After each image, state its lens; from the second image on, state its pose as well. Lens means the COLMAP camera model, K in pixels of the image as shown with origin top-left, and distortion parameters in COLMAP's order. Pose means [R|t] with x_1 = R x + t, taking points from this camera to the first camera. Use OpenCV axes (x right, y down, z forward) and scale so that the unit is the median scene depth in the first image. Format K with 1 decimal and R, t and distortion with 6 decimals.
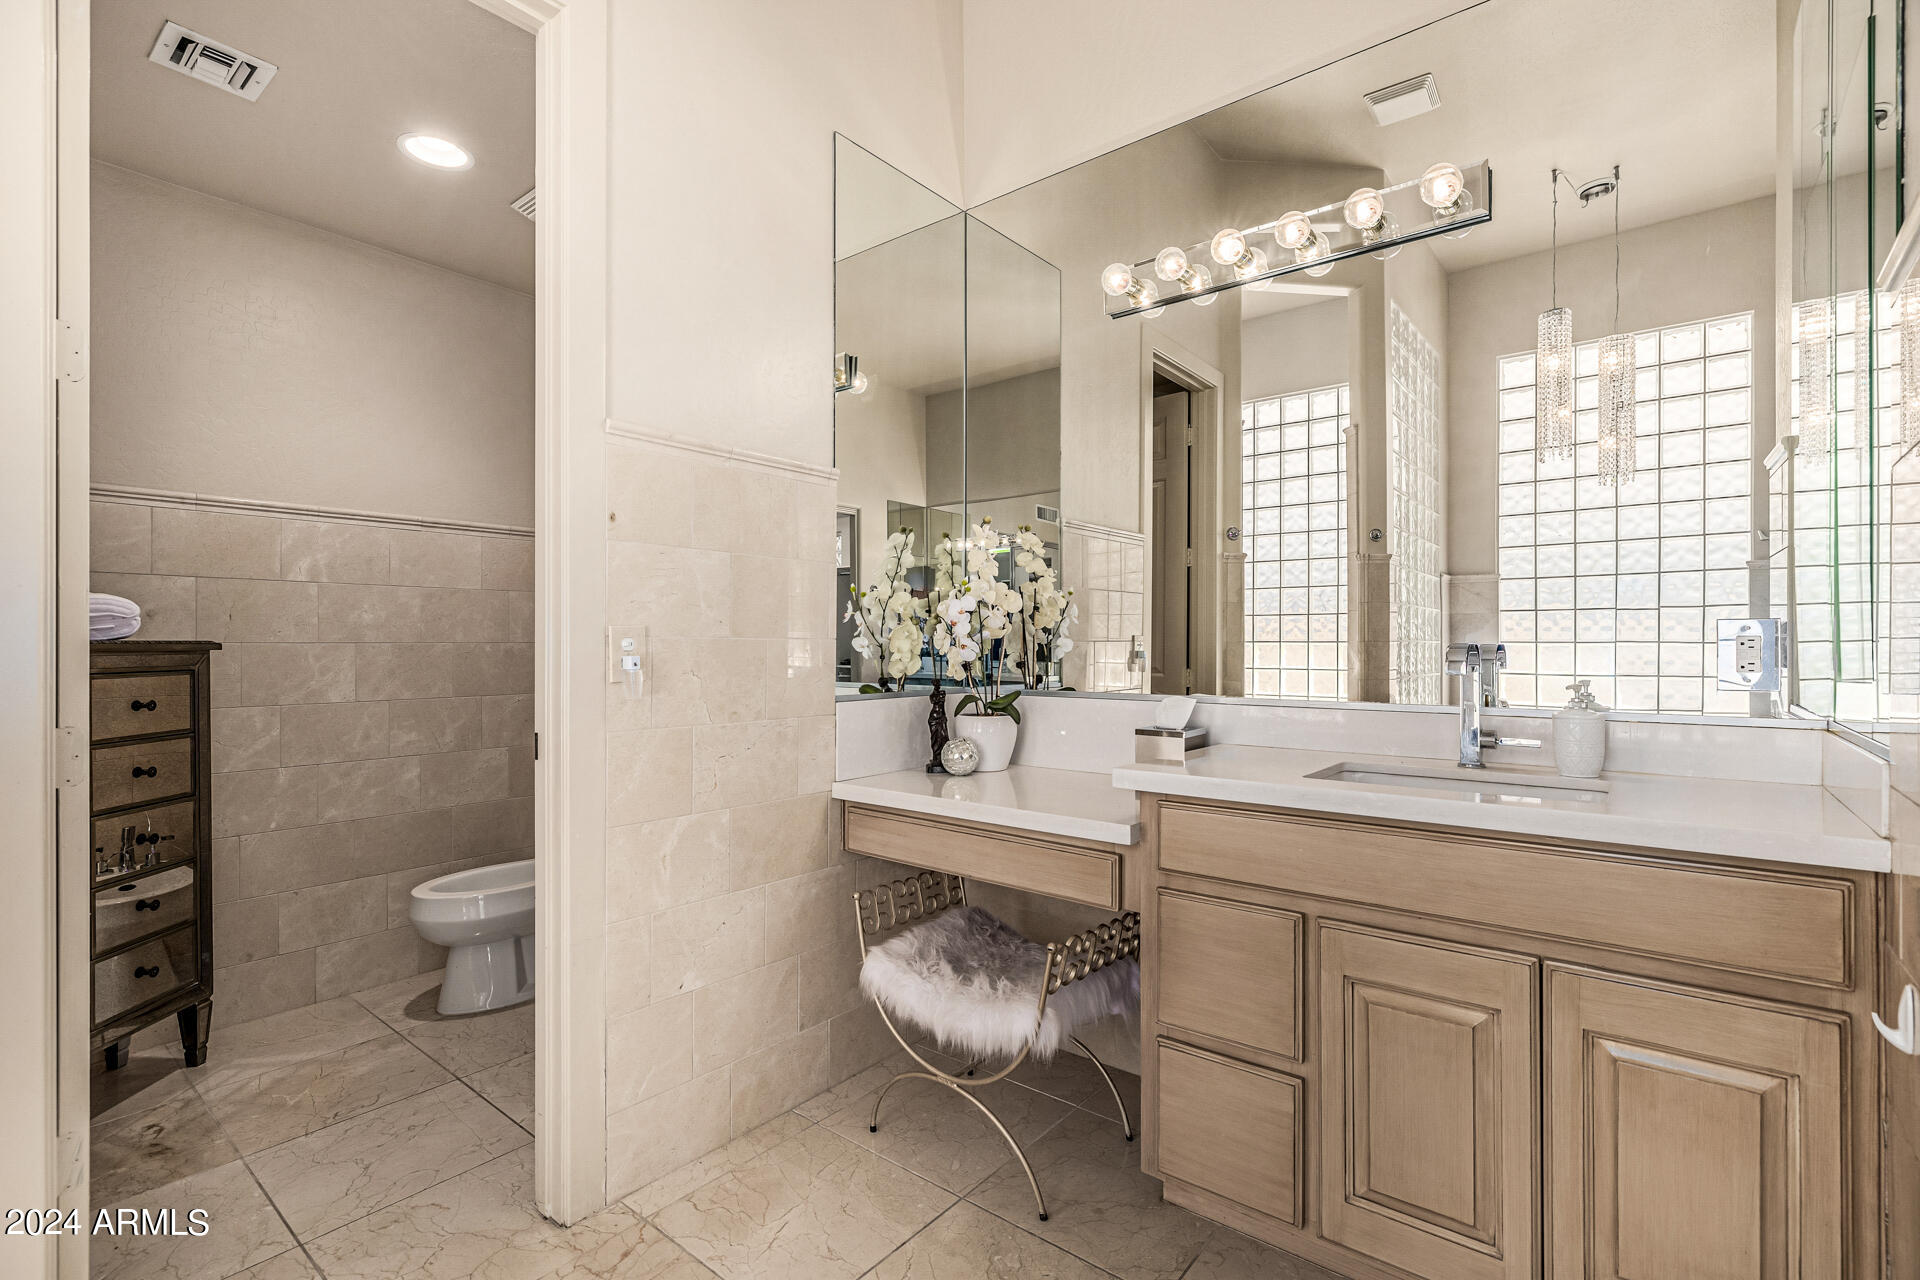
lens RADIAL K [[867.9, 0, 969.2], [0, 867.9, 641.9], [0, 0, 1]] dist [-0.000526, -0.000134]
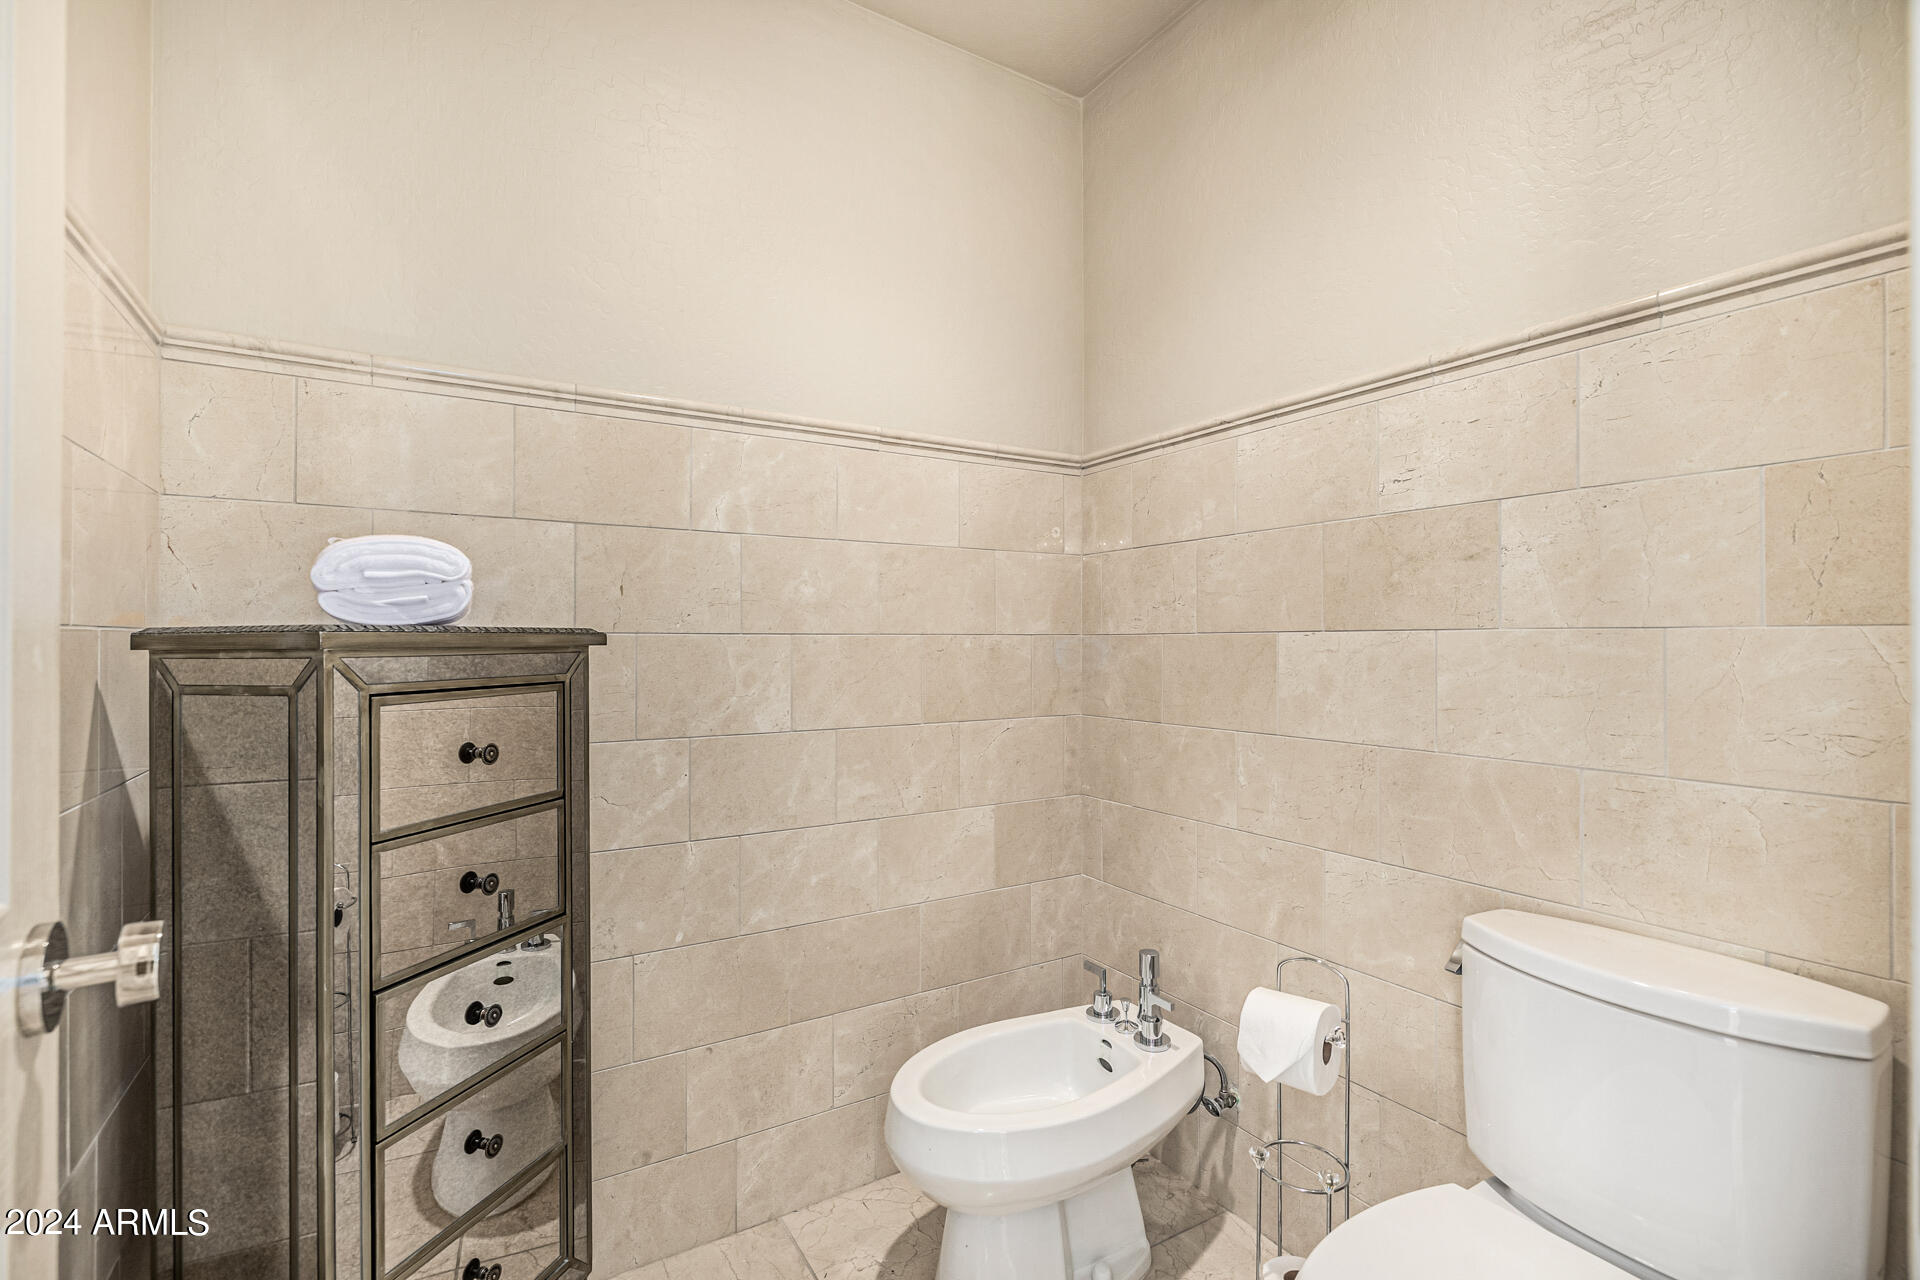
lens RADIAL K [[867.9, 0, 969.2], [0, 867.9, 641.9], [0, 0, 1]] dist [-0.000526, -0.000134]
pose [[0.943212, 0.007347, -0.332109, -0.403766], [-0.005197, 0.999959, 0.007363, 0.001621], [0.332150, -0.005219, 0.943212, 0.487471]]
